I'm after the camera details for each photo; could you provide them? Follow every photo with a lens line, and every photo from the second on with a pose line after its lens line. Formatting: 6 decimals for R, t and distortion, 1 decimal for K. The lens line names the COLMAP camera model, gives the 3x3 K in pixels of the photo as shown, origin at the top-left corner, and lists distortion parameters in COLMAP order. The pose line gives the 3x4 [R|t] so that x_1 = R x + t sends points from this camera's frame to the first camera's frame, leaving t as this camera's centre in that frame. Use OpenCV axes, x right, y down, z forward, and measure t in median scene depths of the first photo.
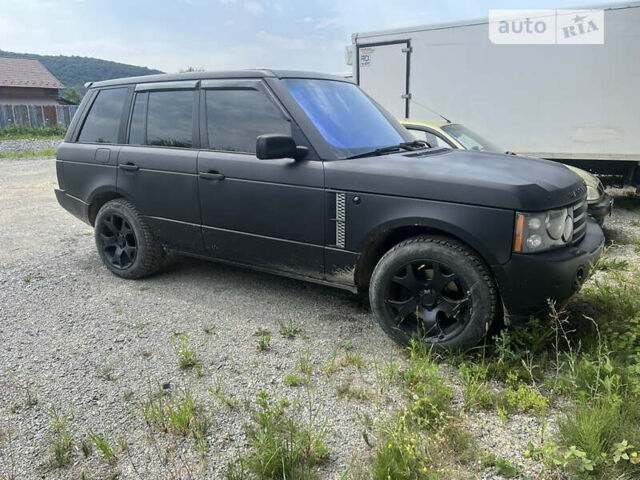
lens RADIAL K [[515.6, 0, 320.3], [0, 515.6, 243.5], [0, 0, 1]] dist [0.043512, -0.004963]
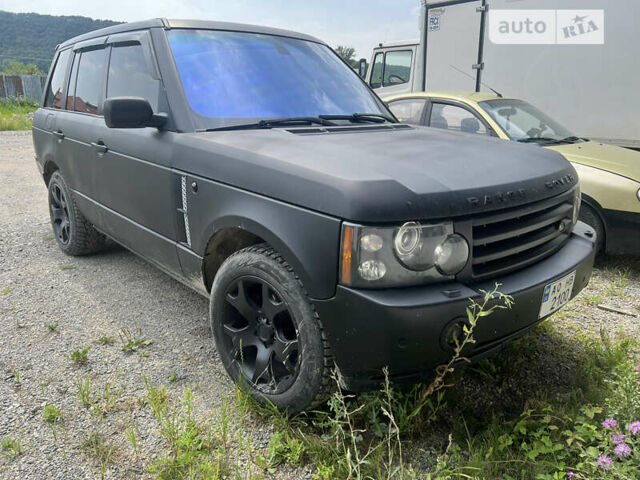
lens RADIAL K [[515.6, 0, 320.1], [0, 515.6, 235.6], [0, 0, 1]] dist [0.043512, -0.004963]
pose [[0.955759, 0.093974, -0.278735, 0.456582], [-0.087530, 0.995529, 0.035503, -0.054948], [0.280825, -0.009535, 0.959712, 0.326261]]
